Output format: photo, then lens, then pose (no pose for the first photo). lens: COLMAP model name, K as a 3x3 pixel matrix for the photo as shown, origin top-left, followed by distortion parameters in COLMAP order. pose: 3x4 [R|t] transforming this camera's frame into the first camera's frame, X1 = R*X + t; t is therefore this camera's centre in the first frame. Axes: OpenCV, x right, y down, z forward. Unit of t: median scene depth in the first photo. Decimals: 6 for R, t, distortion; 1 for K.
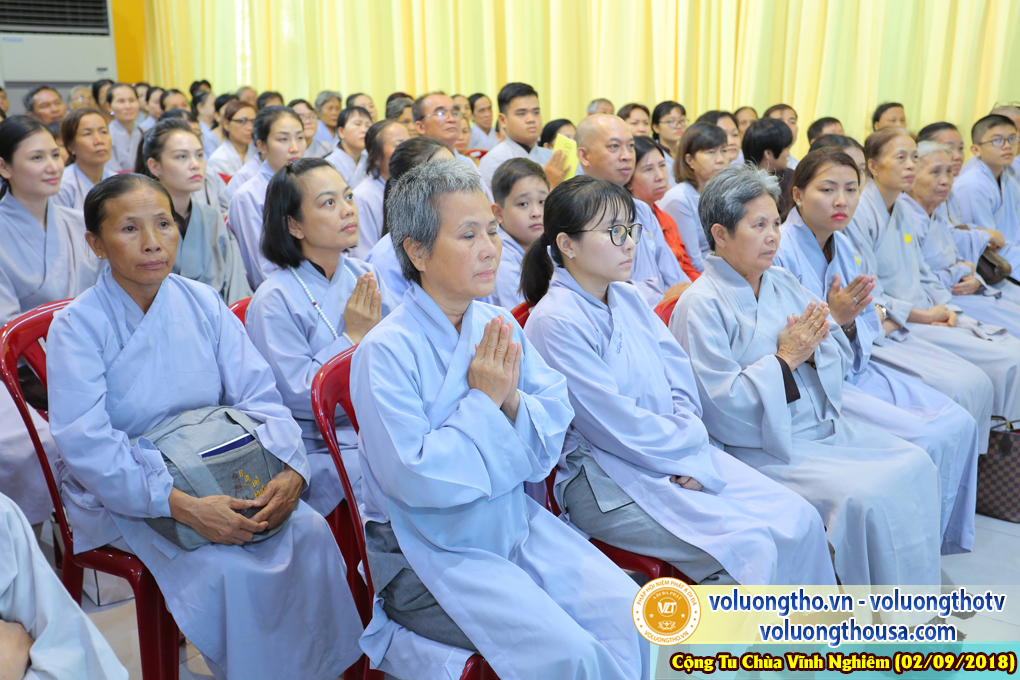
lens RADIAL K [[1112.2, 0, 508.8], [0, 1112.2, 335.2], [0, 0, 1]] dist [0.057992, 0.000000]
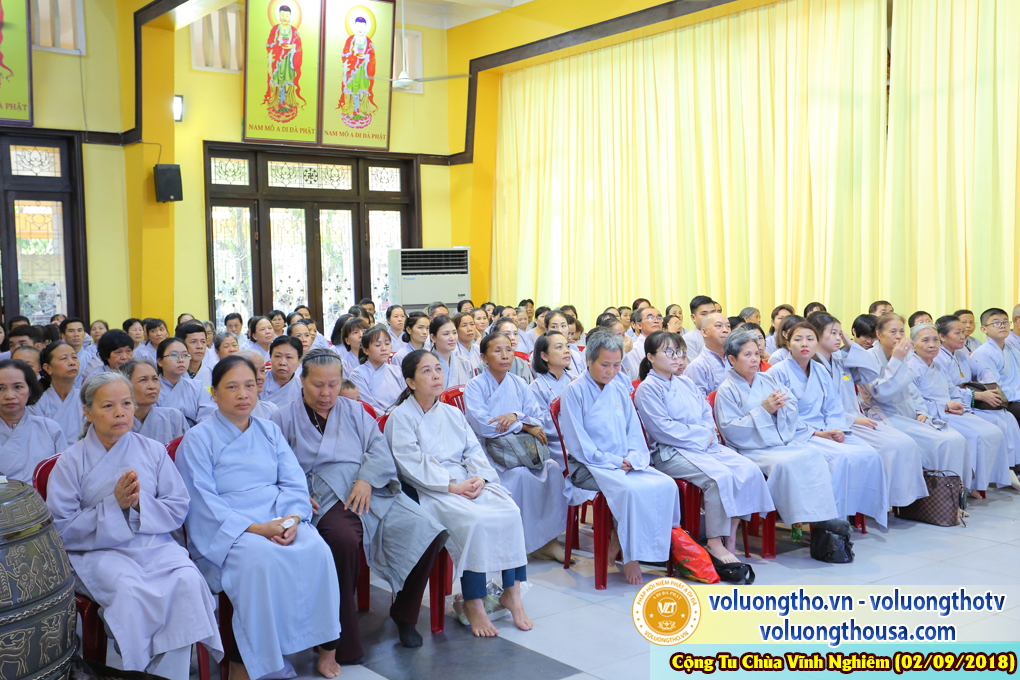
lens RADIAL K [[1112.2, 0, 499.7], [0, 1112.2, 341.2], [0, 0, 1]] dist [0.057992, 0.000000]
pose [[0.958946, -0.018059, -0.283015, 0.378125], [-0.033206, 0.983955, -0.175300, 0.294583], [0.281640, 0.177501, 0.942959, -1.332532]]
